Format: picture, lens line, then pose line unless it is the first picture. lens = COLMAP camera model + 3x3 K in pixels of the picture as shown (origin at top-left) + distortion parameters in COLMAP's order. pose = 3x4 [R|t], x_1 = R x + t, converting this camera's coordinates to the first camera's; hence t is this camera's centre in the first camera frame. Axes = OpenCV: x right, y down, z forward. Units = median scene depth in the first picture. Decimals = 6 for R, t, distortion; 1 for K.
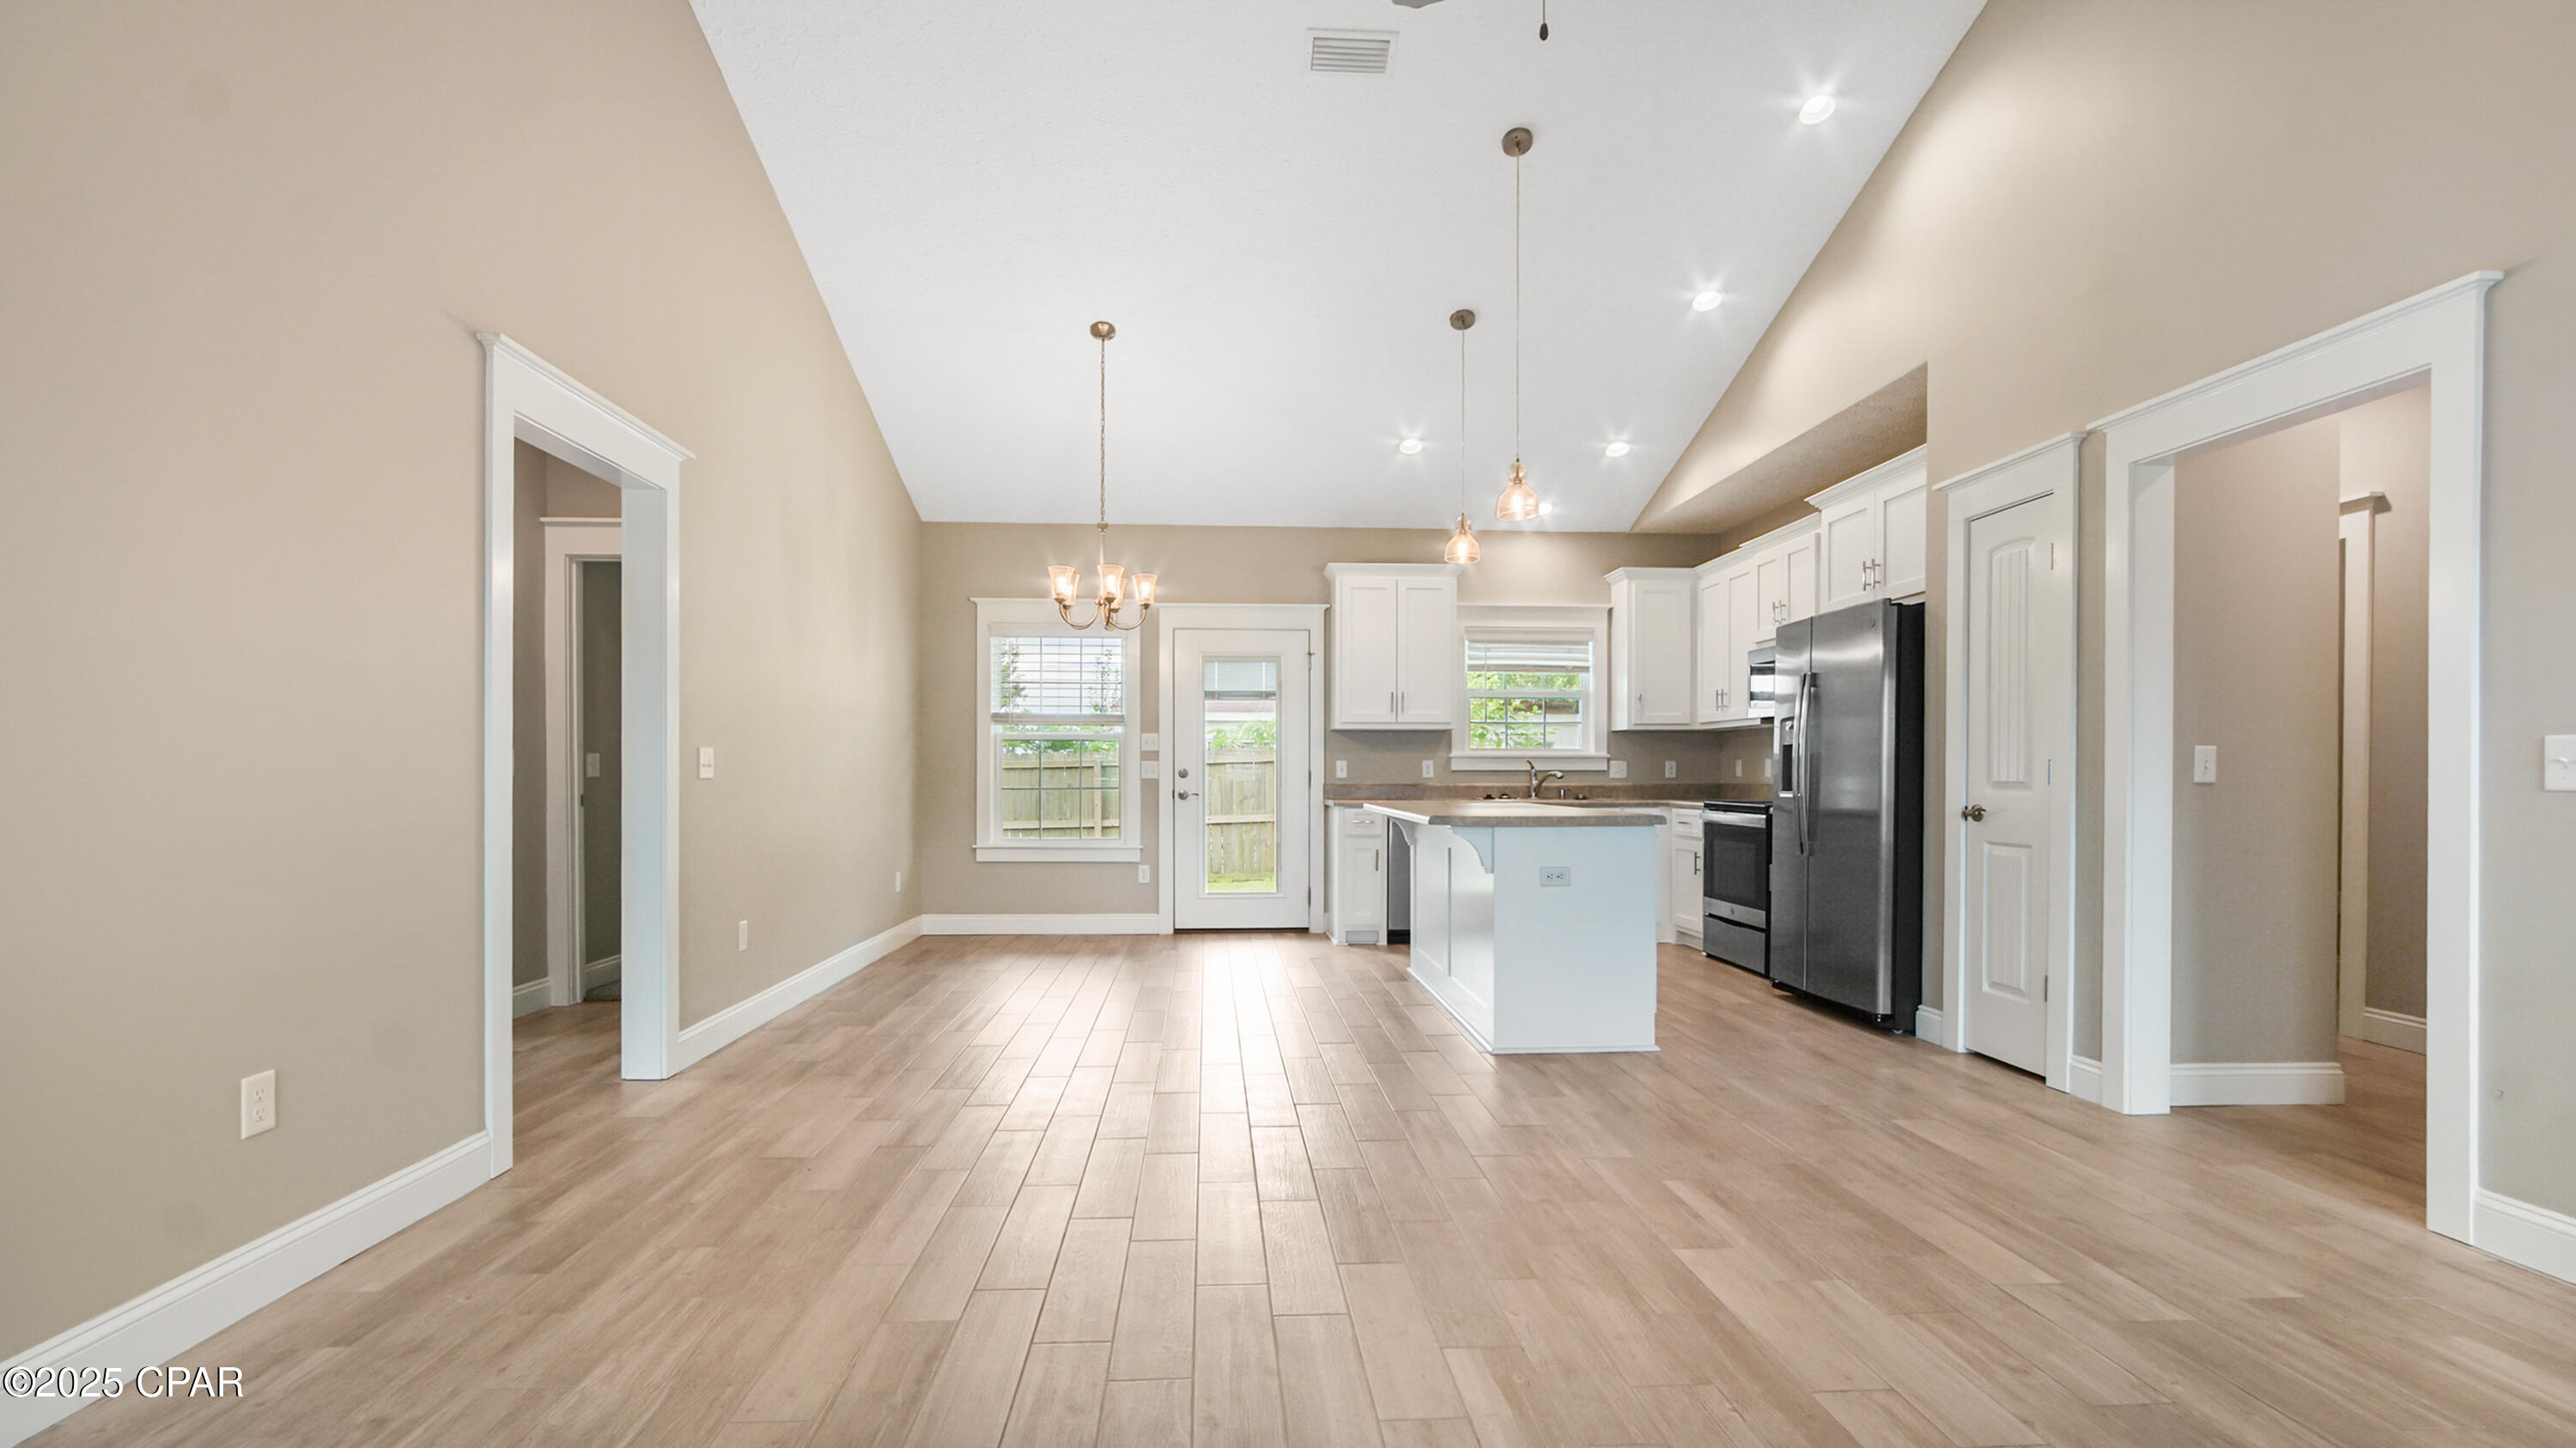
lens RADIAL K [[1139.4, 0, 1295.2], [0, 1139.4, 772.8], [0, 0, 1]] dist [-0.010598, 0.004923]
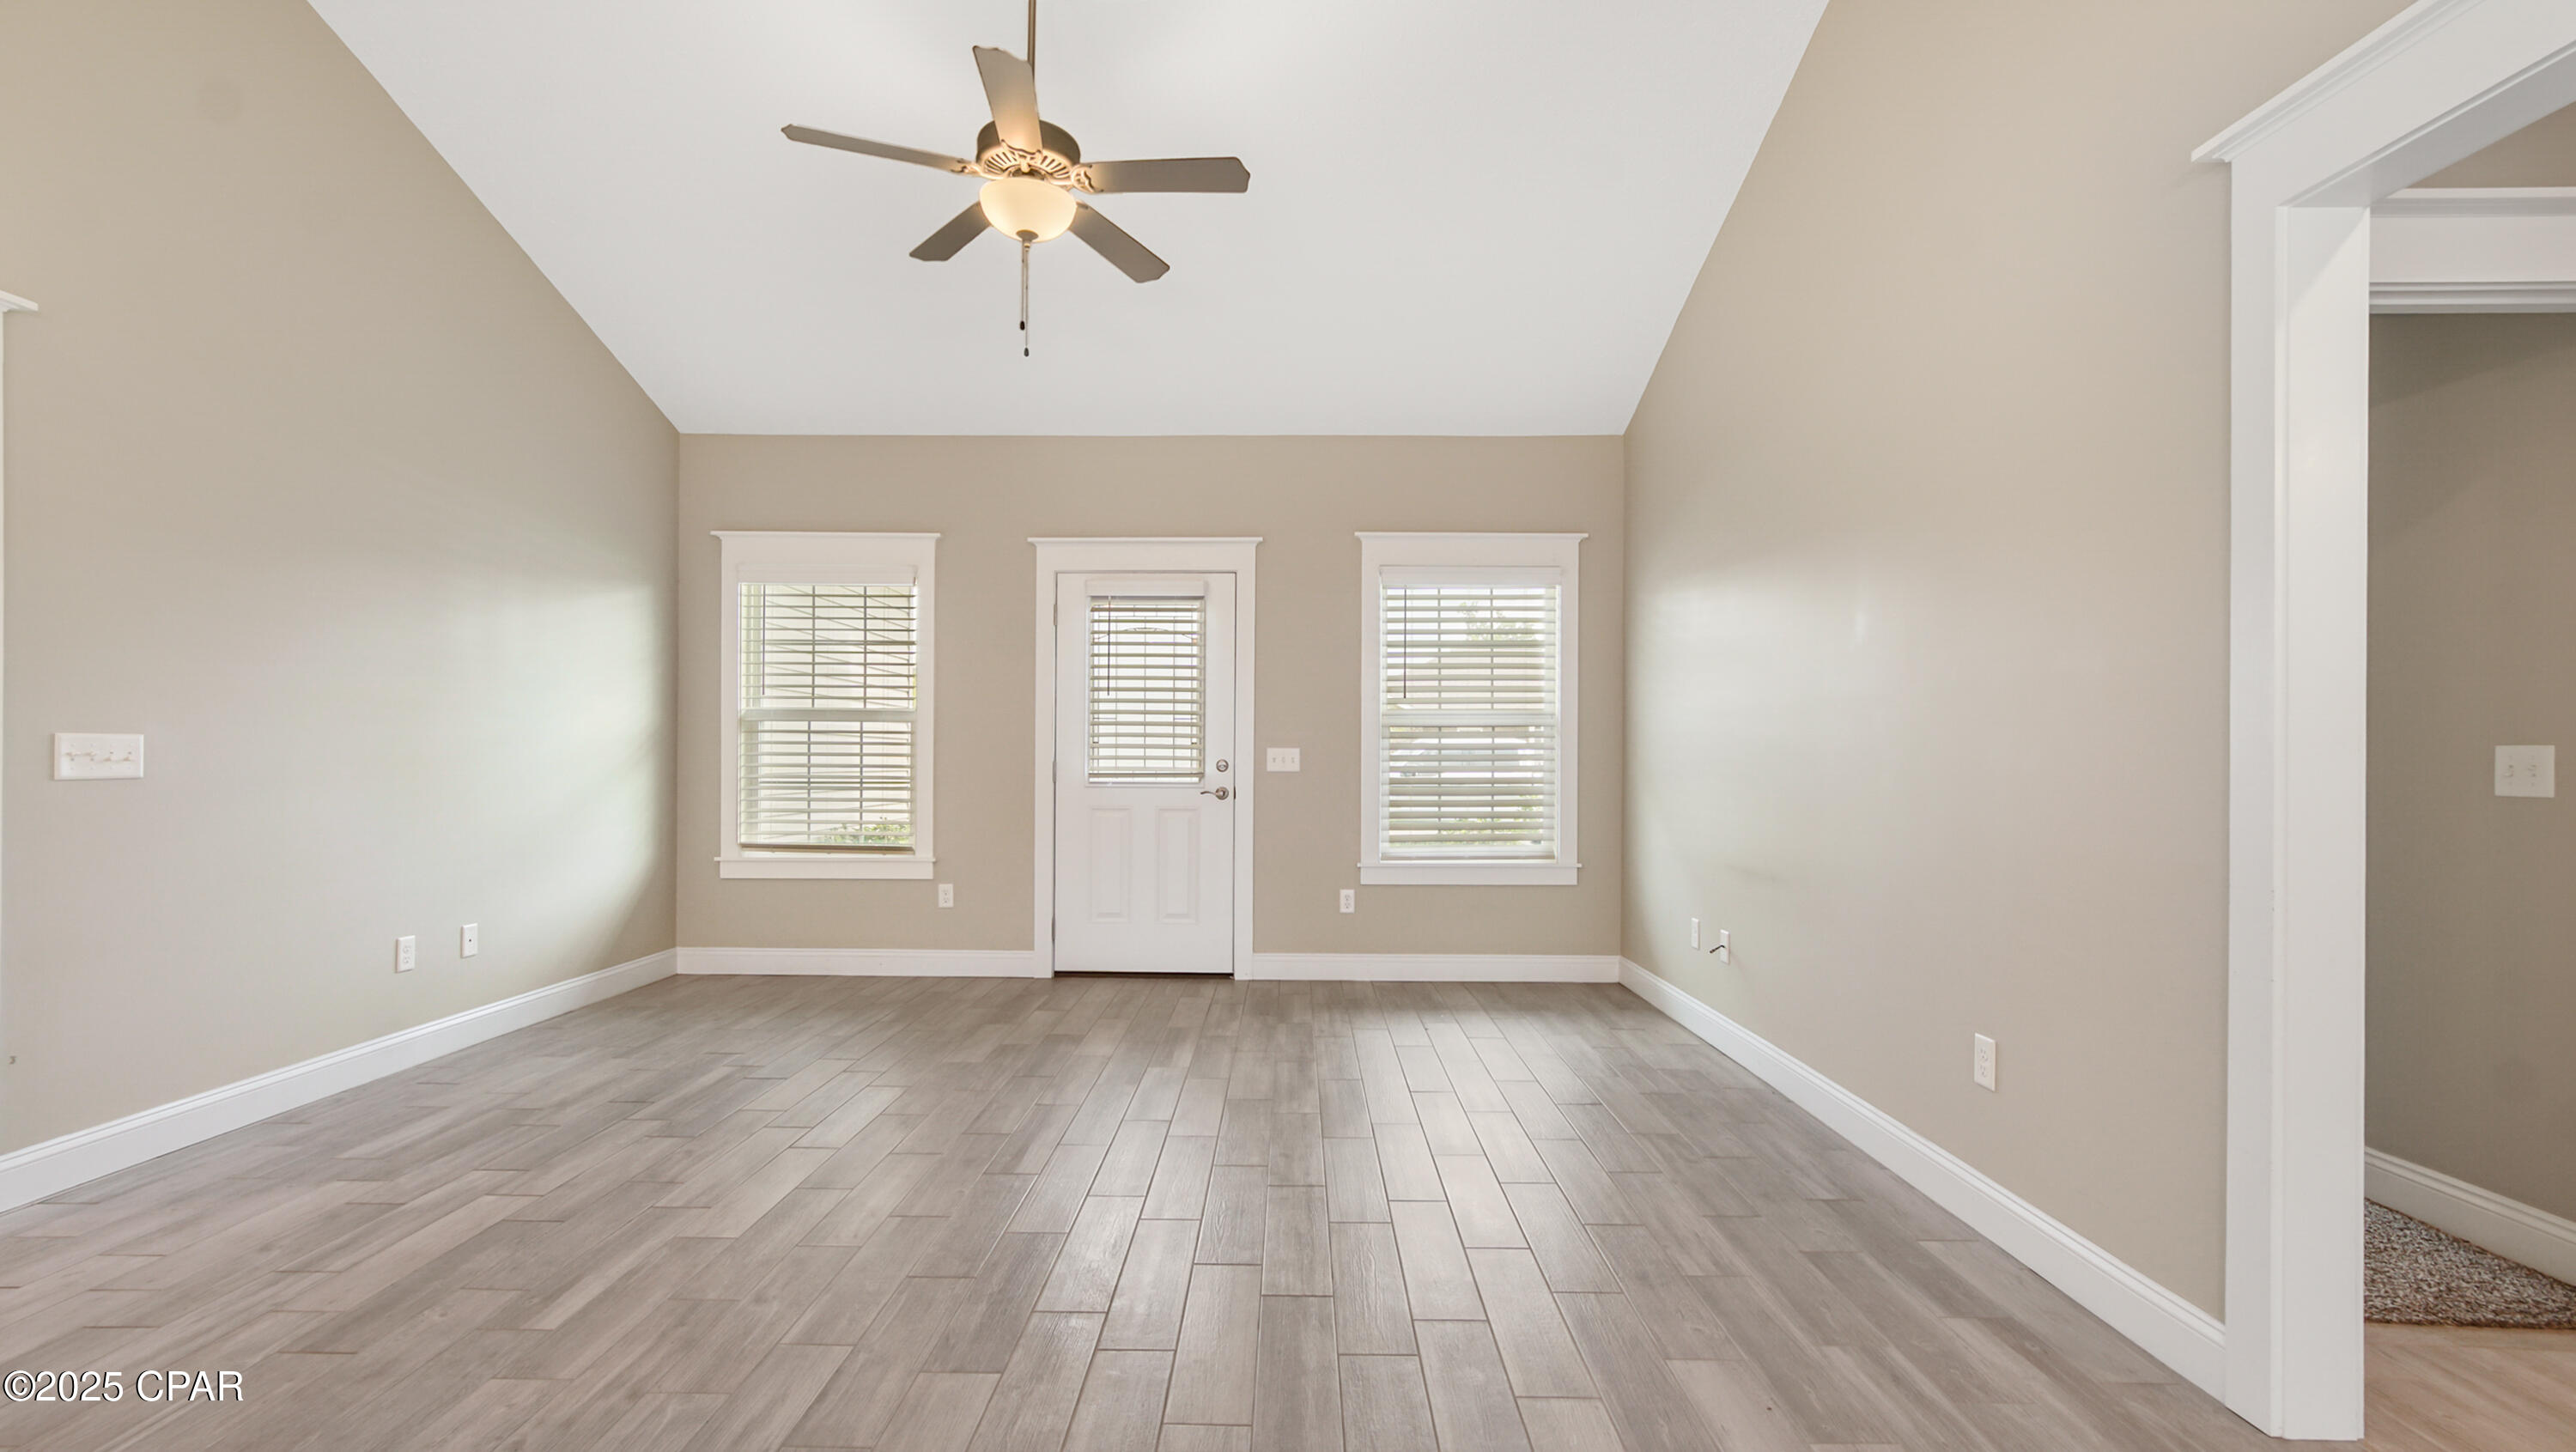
lens RADIAL K [[1139.3, 0, 1286.5], [0, 1139.3, 745.0], [0, 0, 1]] dist [-0.010598, 0.004923]
pose [[-0.996620, -0.009300, 0.081624, -0.082268], [-0.010146, 0.999899, -0.009950, -0.007007], [-0.081524, -0.010744, -0.996613, 0.673509]]
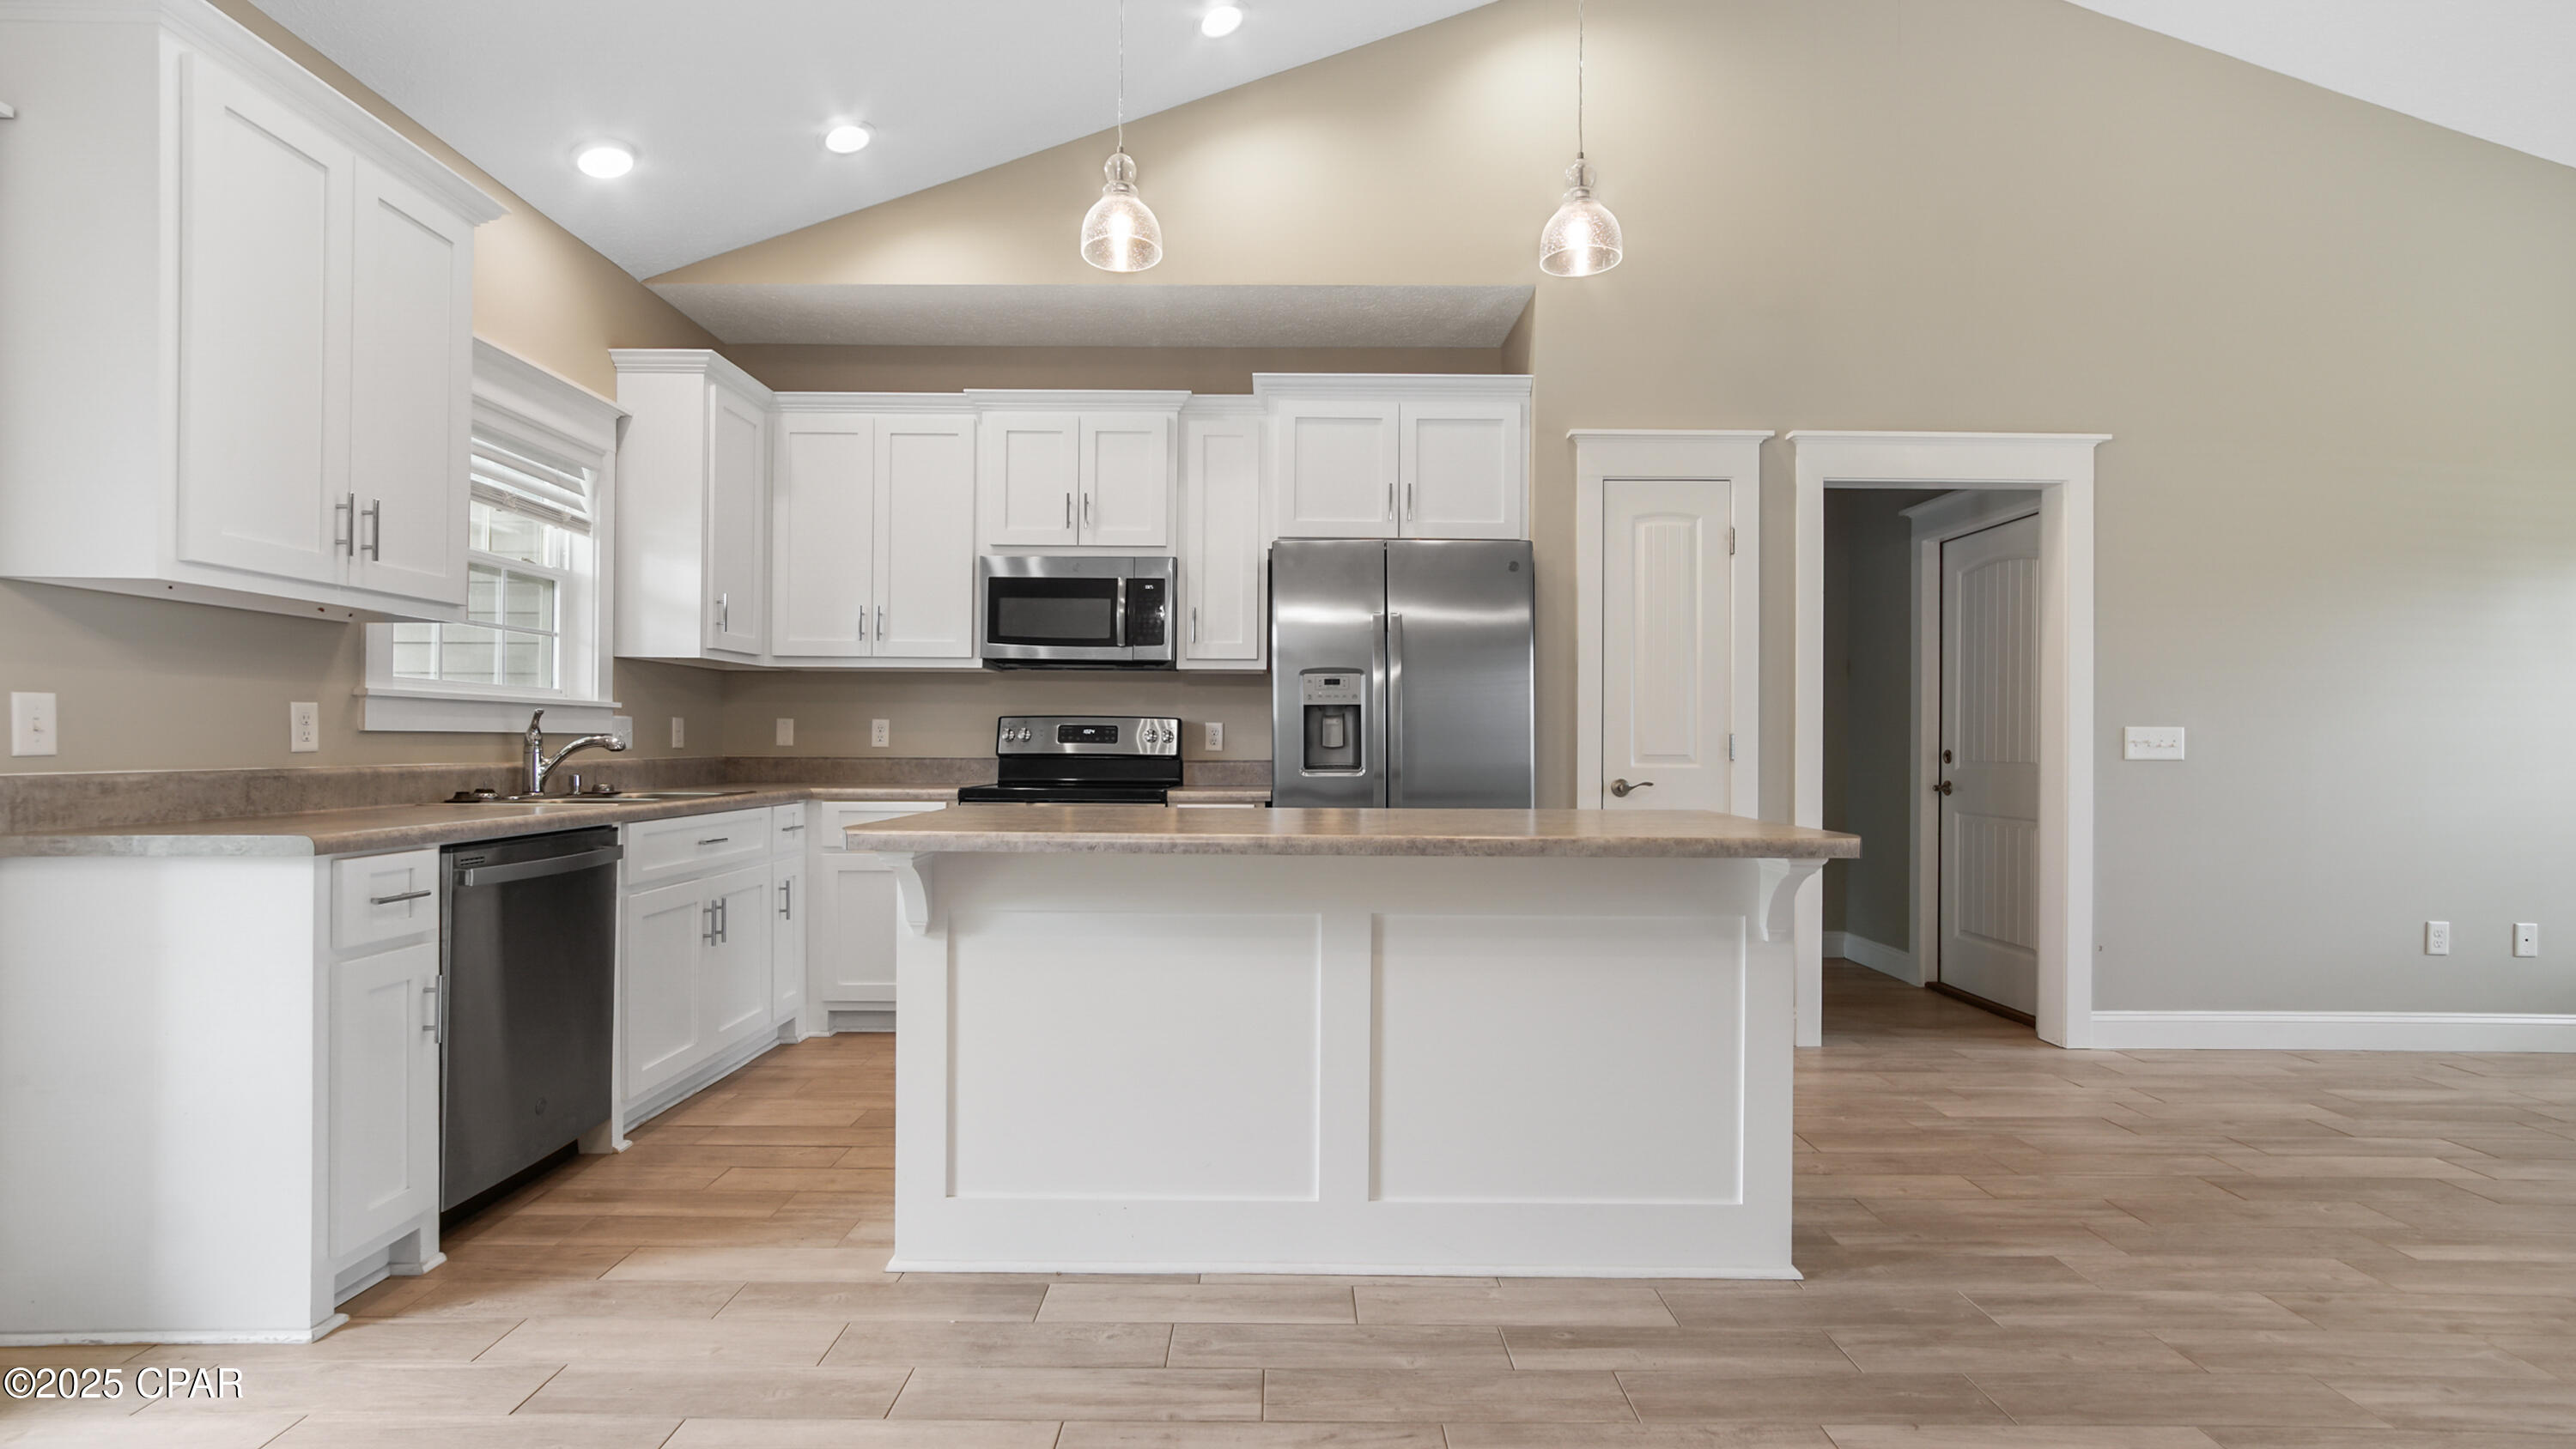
lens RADIAL K [[1139.1, 0, 1264.7], [0, 1139.1, 734.6], [0, 0, 1]] dist [-0.010598, 0.004923]
pose [[0.080142, 0.007031, 0.996759, -0.214902], [-0.006922, 0.999955, -0.006497, -0.000455], [-0.996759, -0.006379, 0.080188, 0.694149]]
